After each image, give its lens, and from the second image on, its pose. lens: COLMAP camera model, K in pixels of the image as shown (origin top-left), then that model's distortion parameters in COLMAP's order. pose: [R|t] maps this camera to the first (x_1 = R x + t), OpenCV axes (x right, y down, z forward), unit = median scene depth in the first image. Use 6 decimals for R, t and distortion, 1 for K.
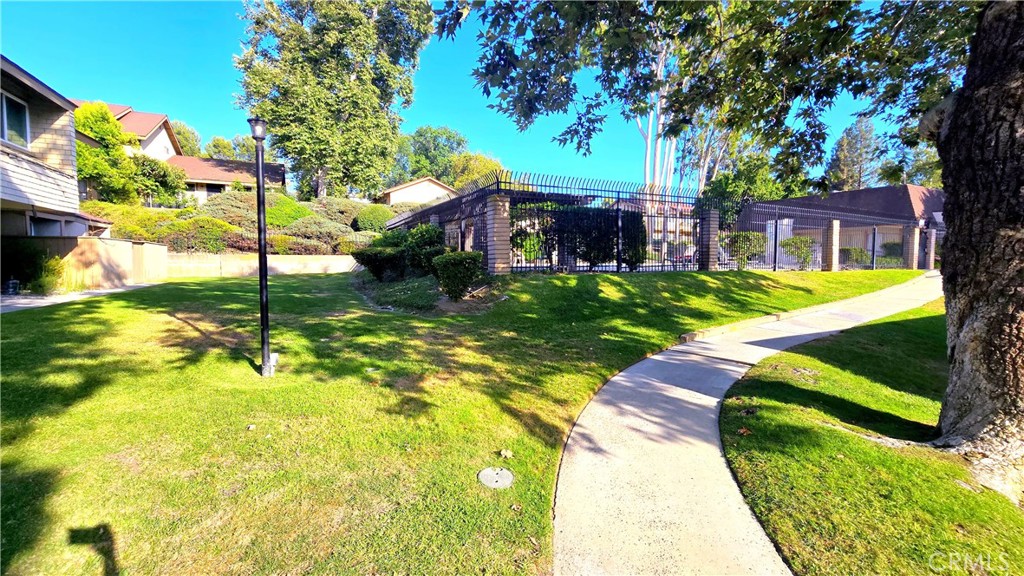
lens RADIAL K [[425.7, 0, 512.2], [0, 425.7, 287.6], [0, 0, 1]] dist [-0.006629, 0.001663]
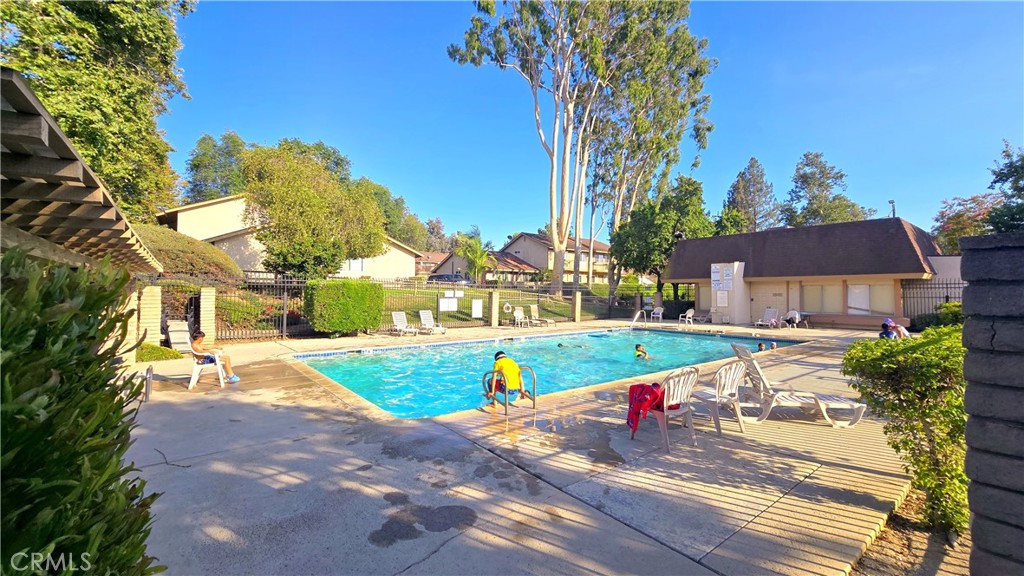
lens RADIAL K [[425.7, 0, 511.9], [0, 425.7, 287.9], [0, 0, 1]] dist [-0.006629, 0.001663]
pose [[0.980832, 0.002922, 0.194833, 0.079234], [0.012529, 0.996873, -0.078025, -0.040874], [-0.194451, 0.078970, 0.977728, 0.230366]]
